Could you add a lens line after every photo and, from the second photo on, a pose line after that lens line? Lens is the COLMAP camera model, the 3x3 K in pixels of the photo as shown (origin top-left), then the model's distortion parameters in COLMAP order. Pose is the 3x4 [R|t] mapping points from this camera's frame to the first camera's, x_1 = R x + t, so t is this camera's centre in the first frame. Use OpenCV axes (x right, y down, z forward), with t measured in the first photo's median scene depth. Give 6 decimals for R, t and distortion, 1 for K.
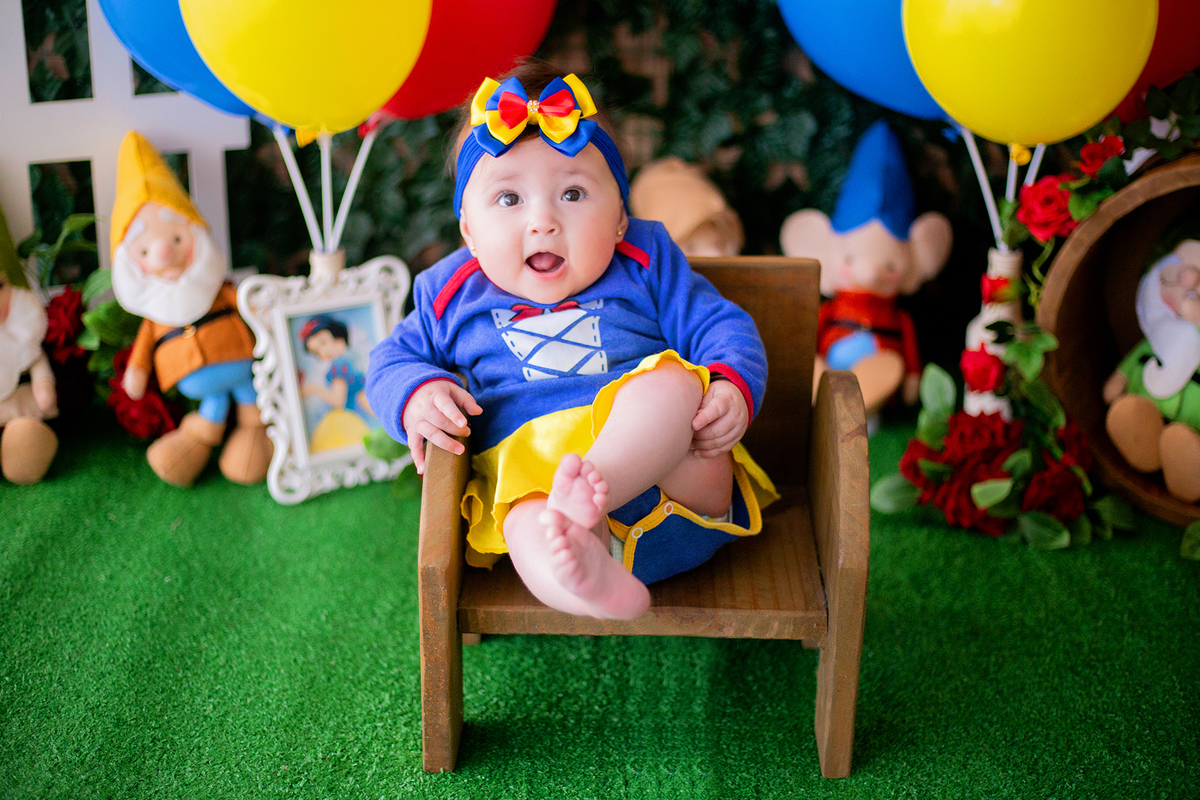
lens RADIAL K [[1771.7, 0, 600.0], [0, 1771.7, 400.0], [0, 0, 1]] dist [-0.101492, -0.124711]
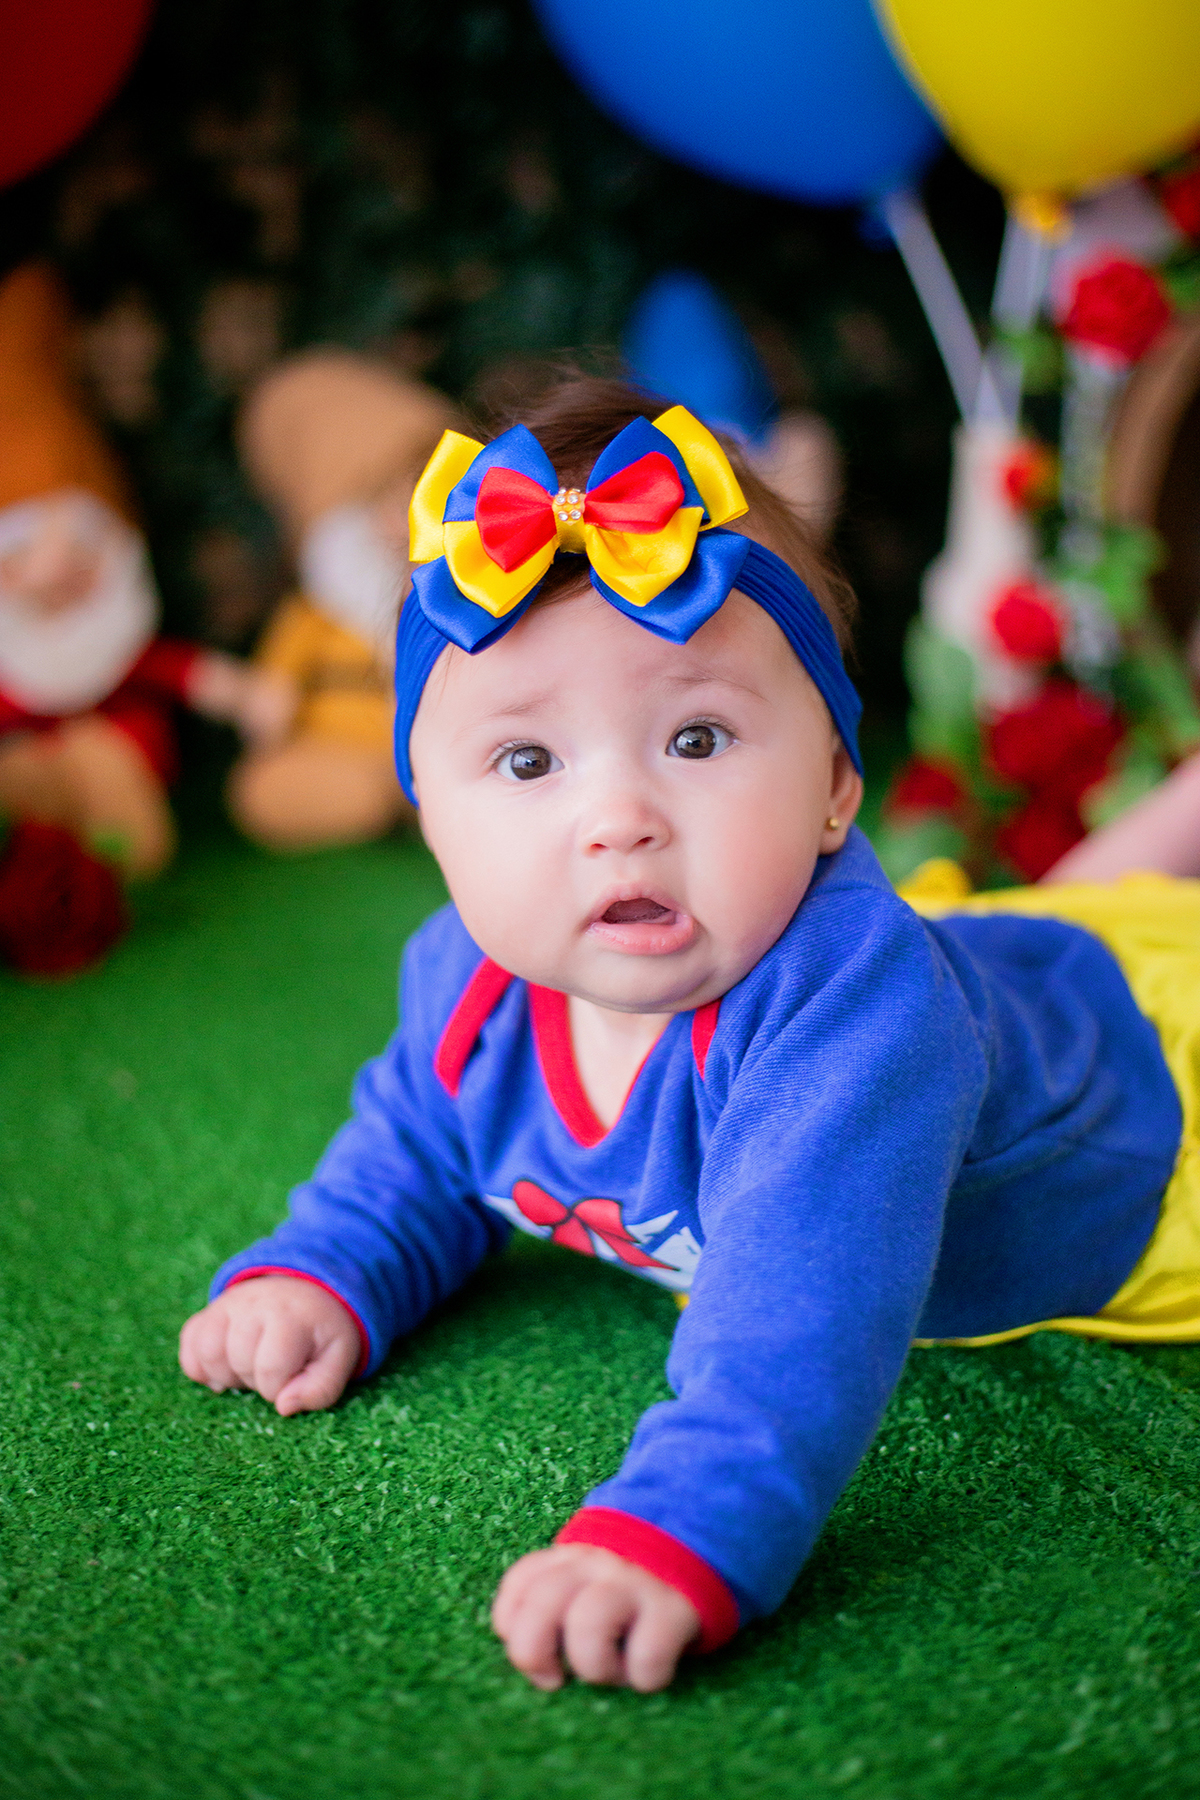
lens RADIAL K [[2774.8, 0, 651.2], [0, 2774.8, 901.3], [0, 0, 1]] dist [-0.180062, 0.155698]
pose [[0.926002, -0.097903, 0.364602, -0.205671], [0.146333, 0.983366, -0.107598, 0.141857], [-0.348003, 0.152989, 0.924926, 0.275400]]
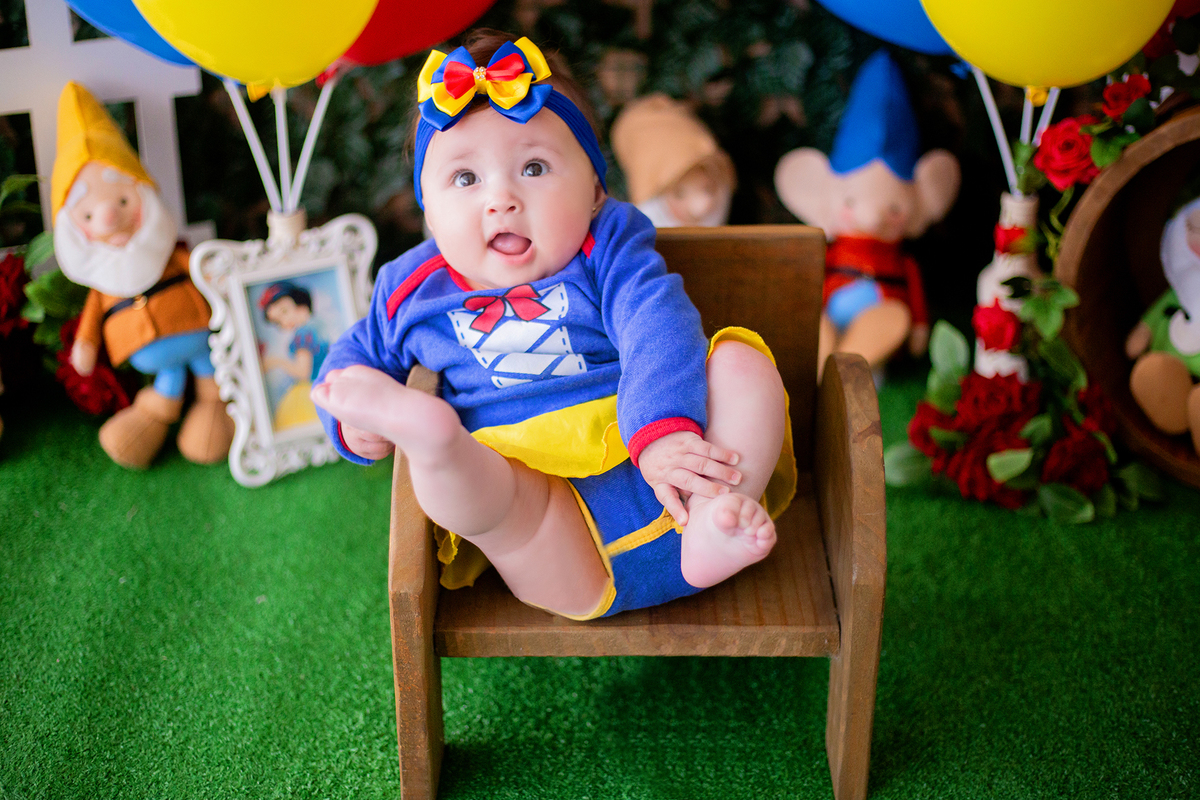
lens RADIAL K [[1786.7, 0, 600.0], [0, 1786.7, 400.0], [0, 0, 1]] dist [-0.106761, -0.101337]
pose [[0.999746, -0.021307, 0.007349, 0.000557], [0.020794, 0.997737, 0.063939, -0.043233], [-0.008695, -0.063770, 0.997927, 0.067424]]
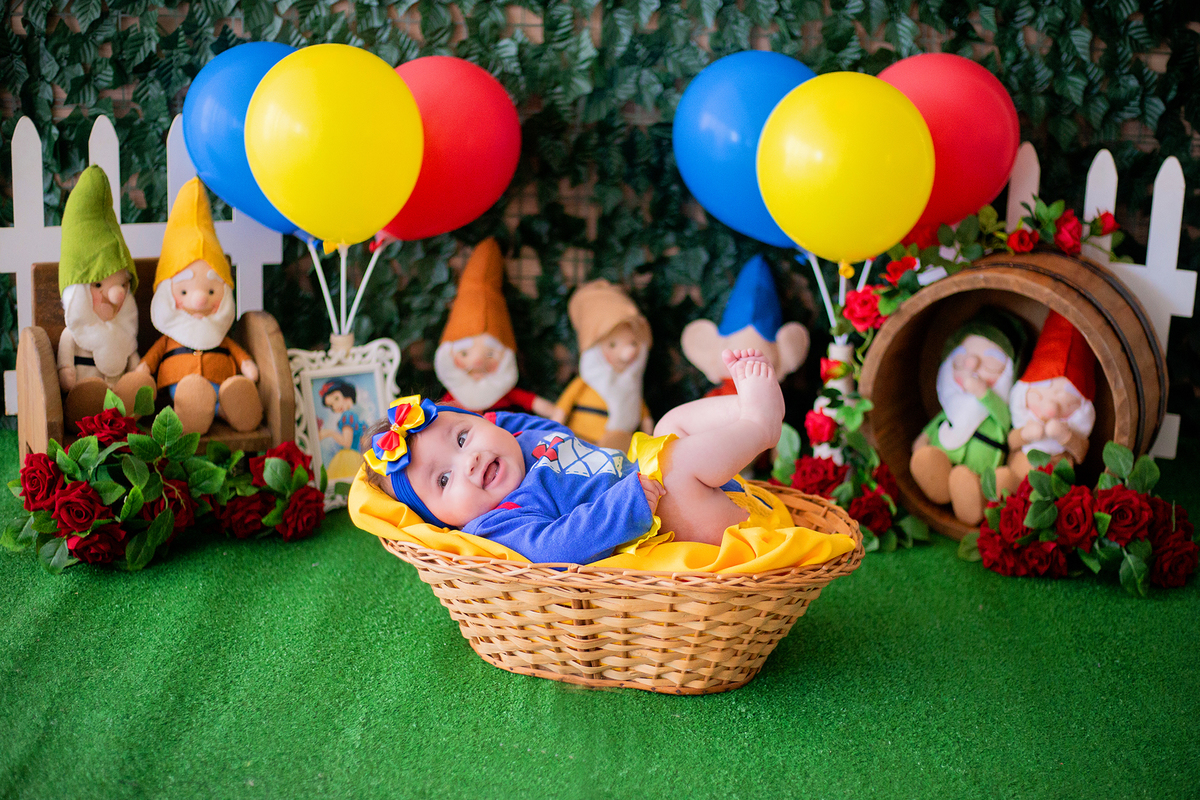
lens RADIAL K [[1818.0, 0, 600.0], [0, 1818.0, 400.0], [0, 0, 1]] dist [-0.101303, -0.143644]
pose [[0.999505, 0.021783, 0.022696, 0.013363], [-0.018940, 0.992747, -0.118720, 0.133219], [-0.025117, 0.118232, 0.992668, -0.399750]]
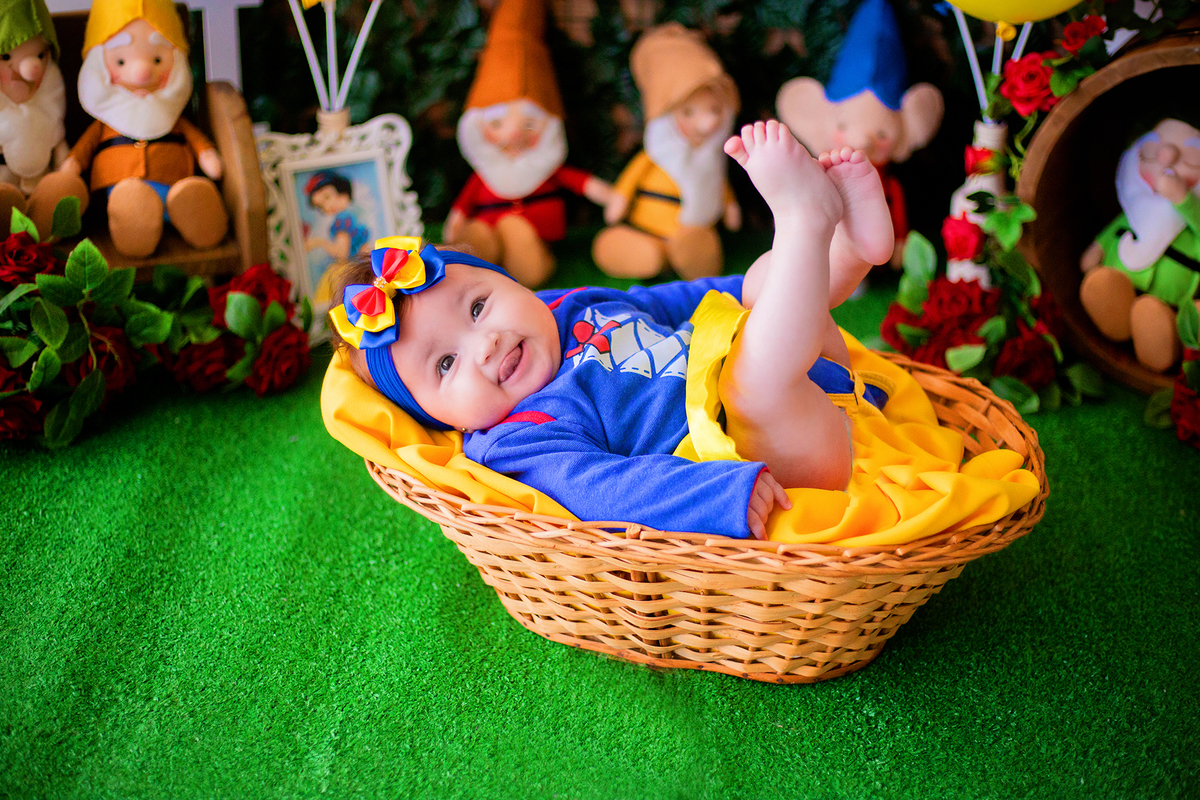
lens RADIAL K [[1778.3, 0, 584.8], [0, 1778.3, 383.2], [0, 0, 1]] dist [-0.123831, -0.036160]
pose [[0.999519, 0.024973, -0.018363, 0.015928], [-0.023516, 0.996856, 0.075662, -0.005643], [0.020195, -0.075194, 0.996964, -0.046362]]
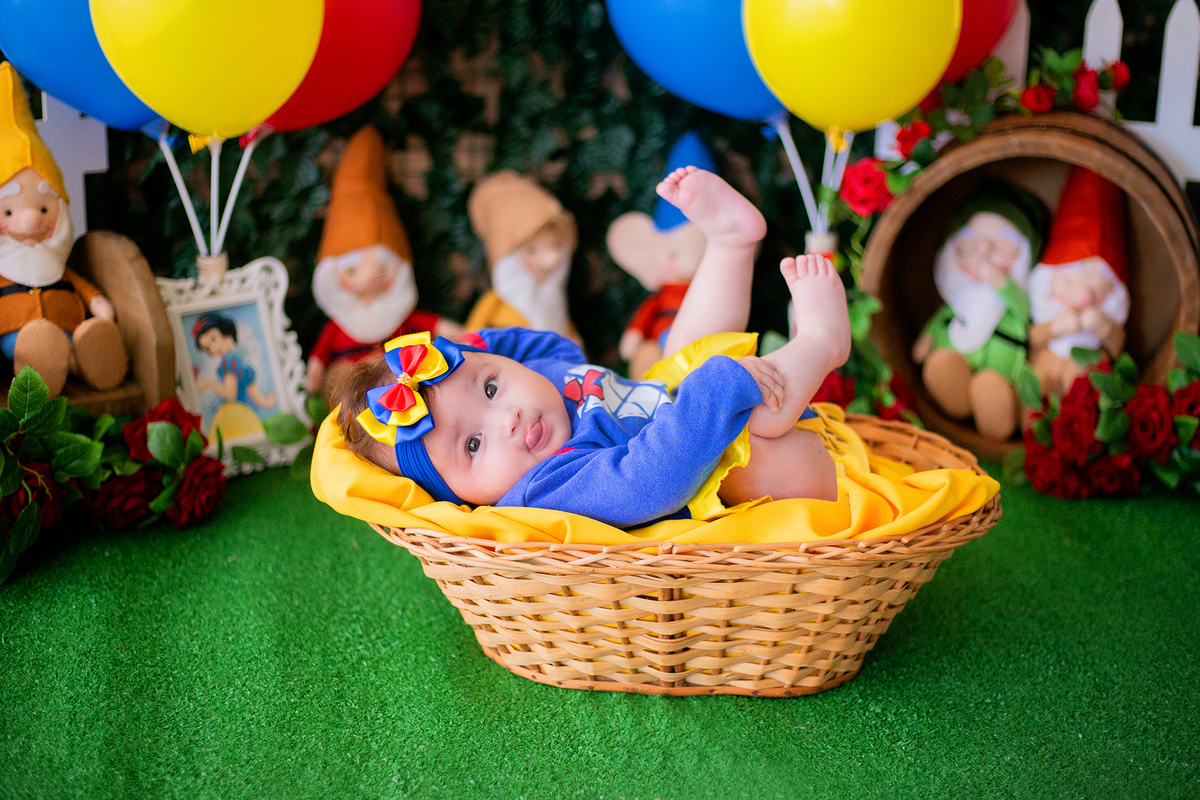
lens RADIAL K [[1818.0, 0, 600.0], [0, 1818.0, 400.0], [0, 0, 1]] dist [-0.101303, -0.143644]
pose [[0.976954, -0.050276, 0.207446, -0.162105], [0.064628, 0.995919, -0.062996, 0.089342], [-0.203432, 0.074951, 0.976216, -0.105390]]
